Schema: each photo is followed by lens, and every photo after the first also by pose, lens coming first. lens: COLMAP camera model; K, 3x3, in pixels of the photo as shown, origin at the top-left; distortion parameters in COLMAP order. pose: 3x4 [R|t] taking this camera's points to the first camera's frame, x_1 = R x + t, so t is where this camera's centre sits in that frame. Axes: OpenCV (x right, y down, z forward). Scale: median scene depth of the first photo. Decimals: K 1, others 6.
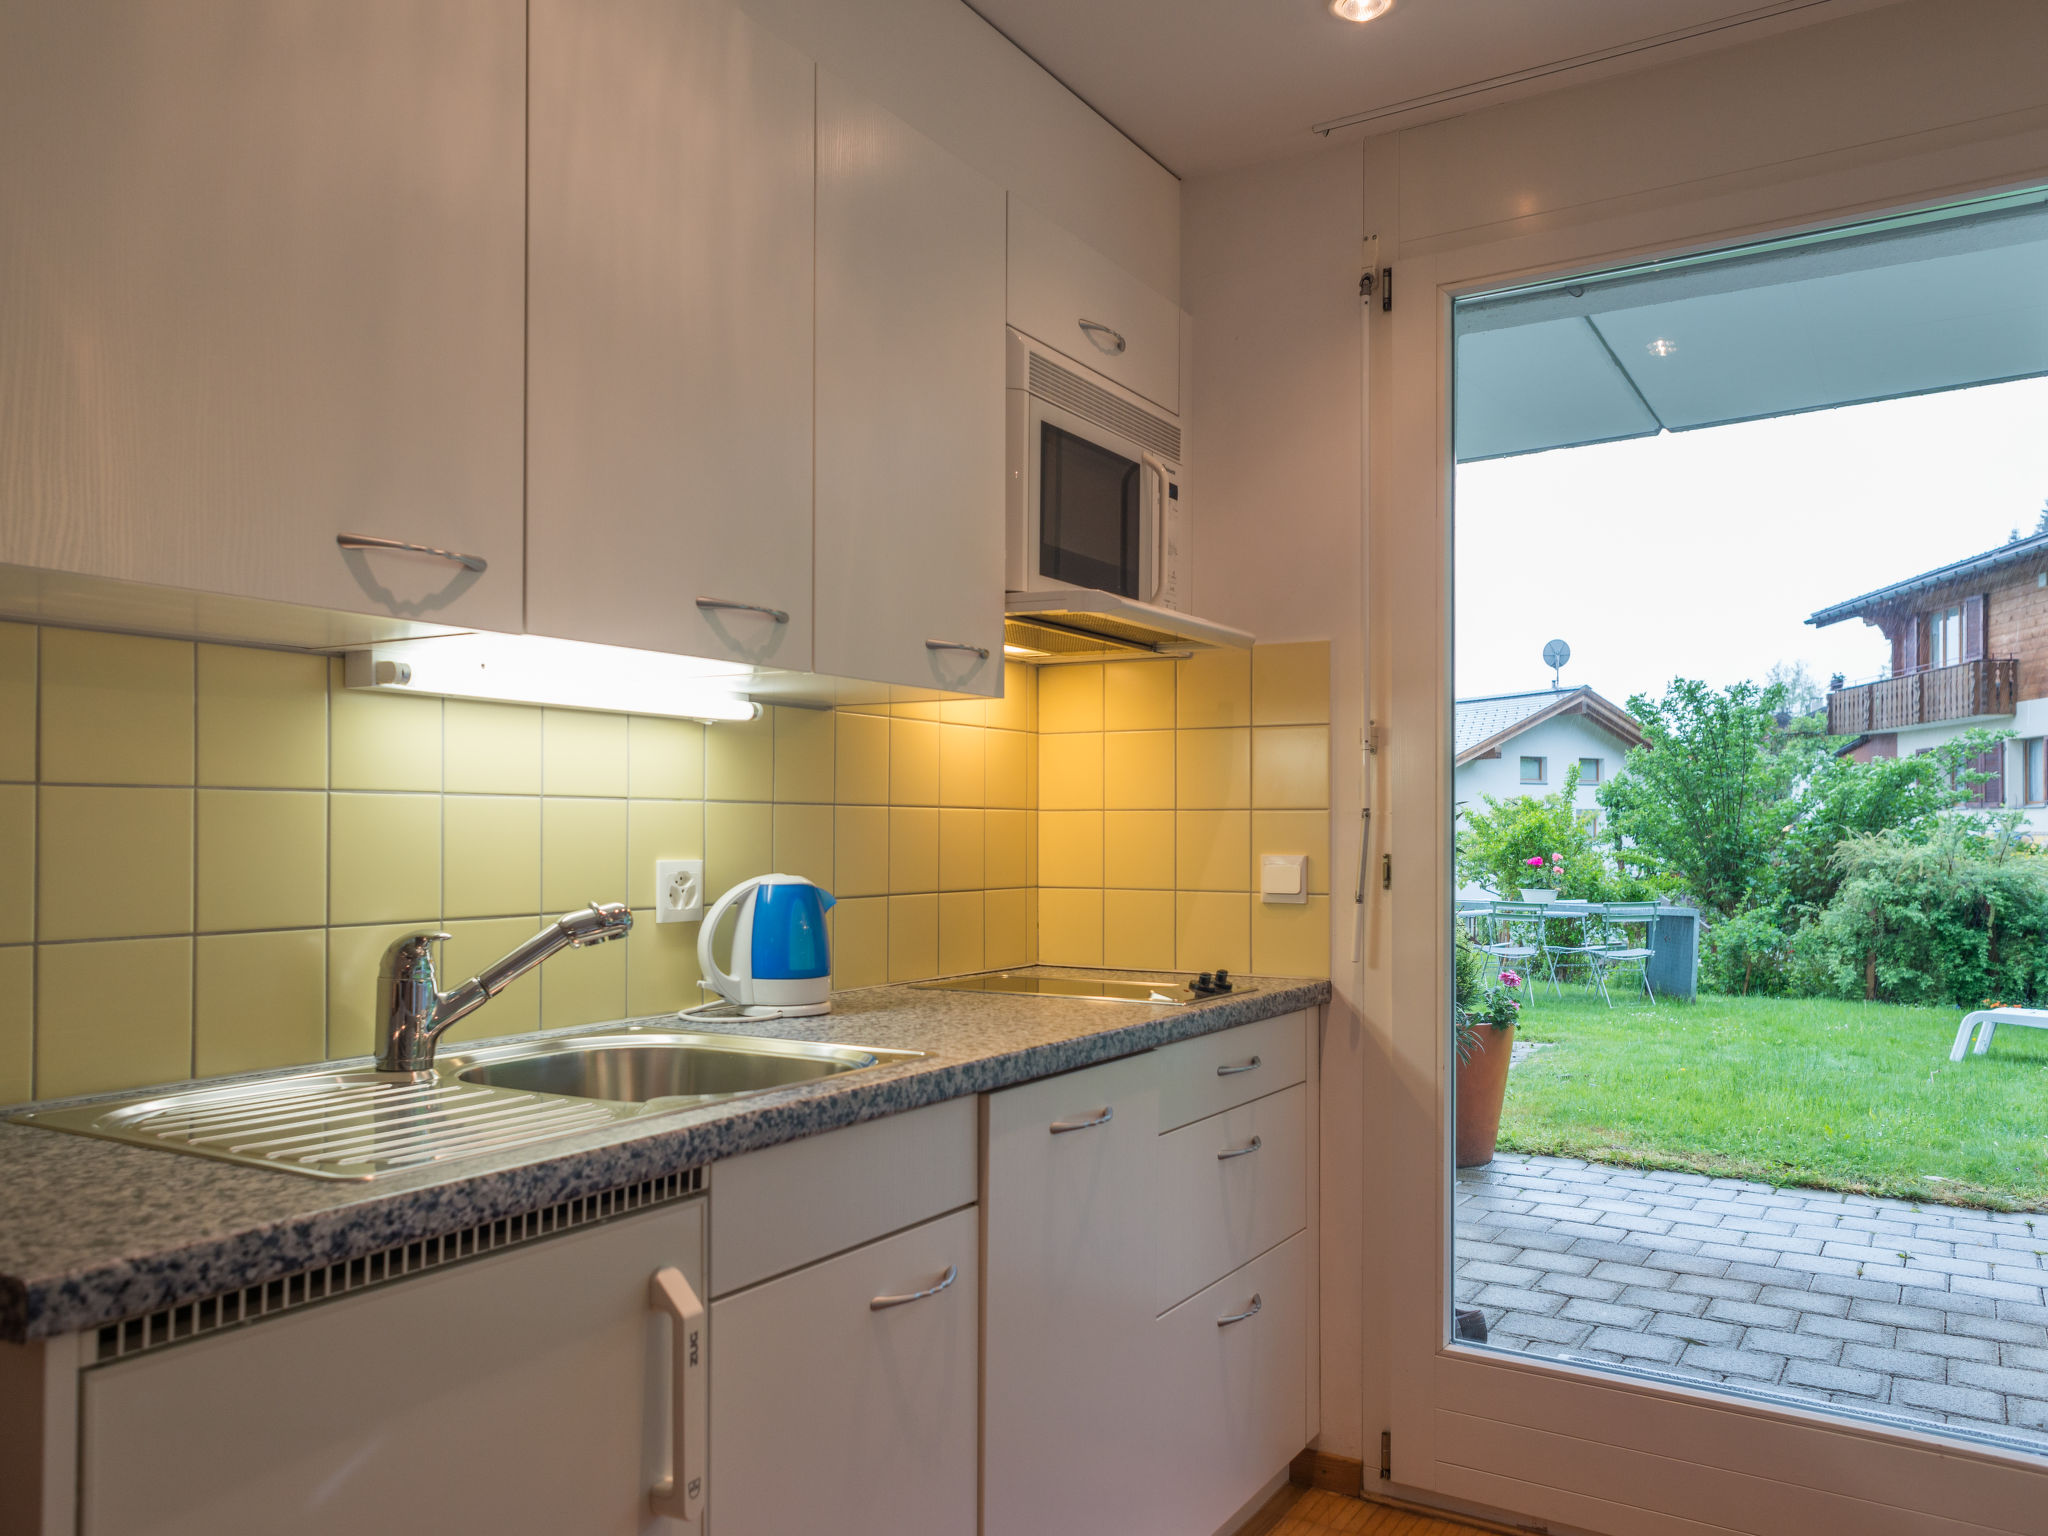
lens RADIAL K [[1538.7, 0, 1013.4], [0, 1538.7, 826.2], [0, 0, 1]] dist [-0.013306, 0.034879]
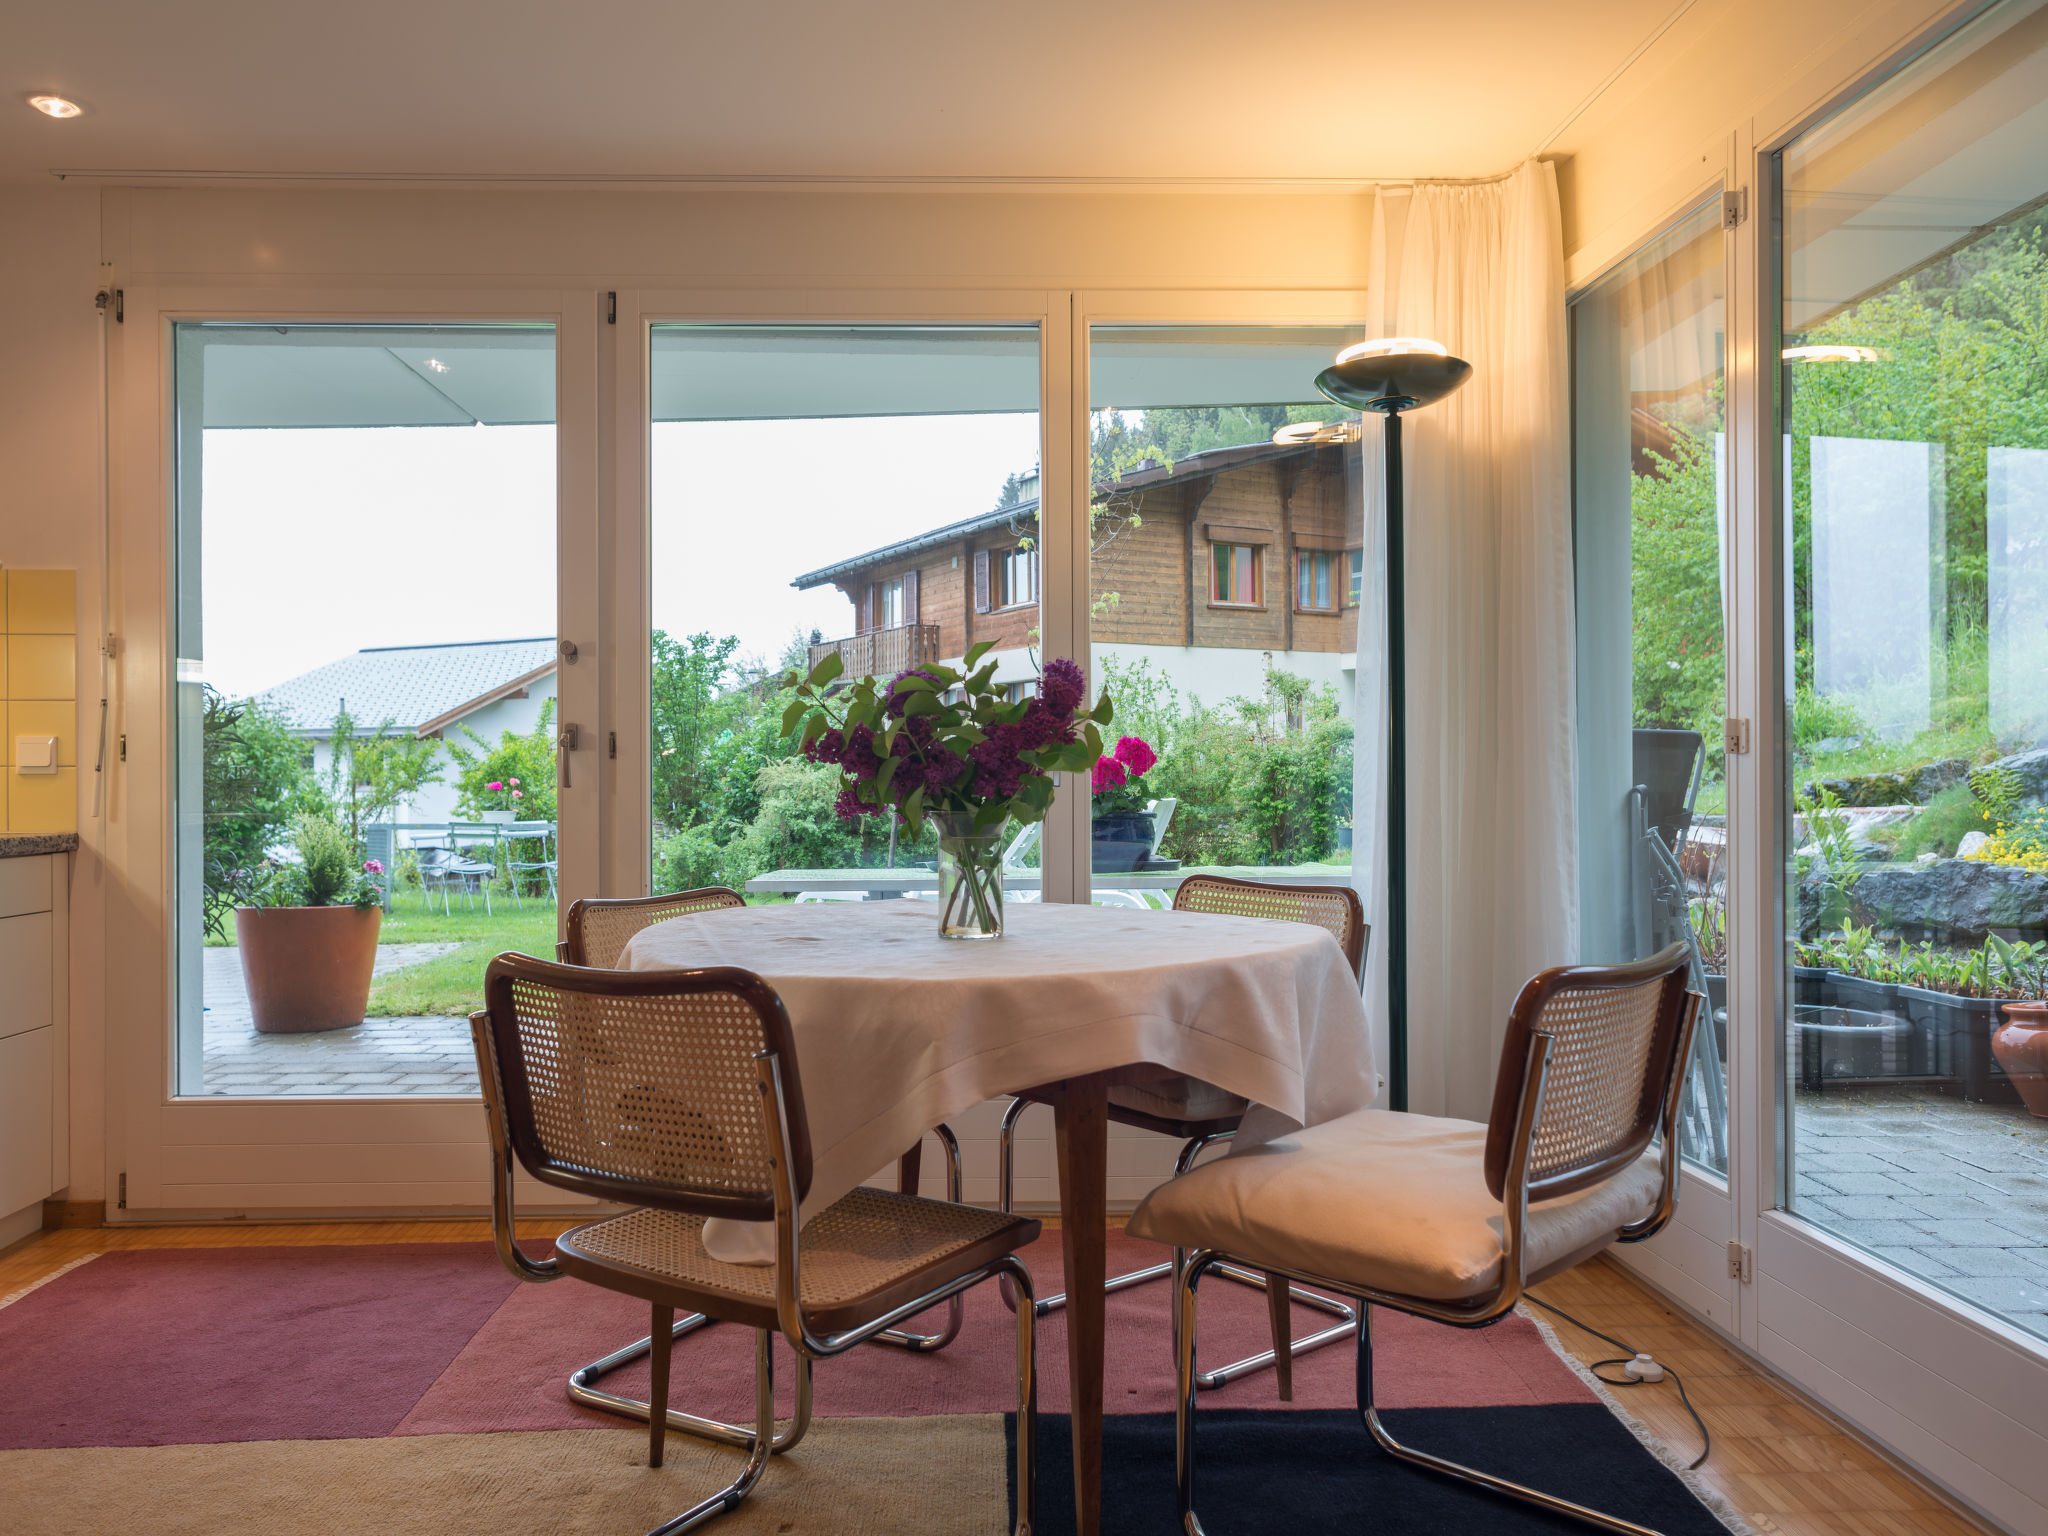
lens RADIAL K [[1538.7, 0, 1028.1], [0, 1538.7, 768.1], [0, 0, 1]] dist [-0.013306, 0.034879]
pose [[0.823162, -0.003952, 0.567793, 0.129959], [0.004353, 0.999990, 0.000650, 0.048526], [-0.567790, 0.001937, 0.823171, -0.517351]]
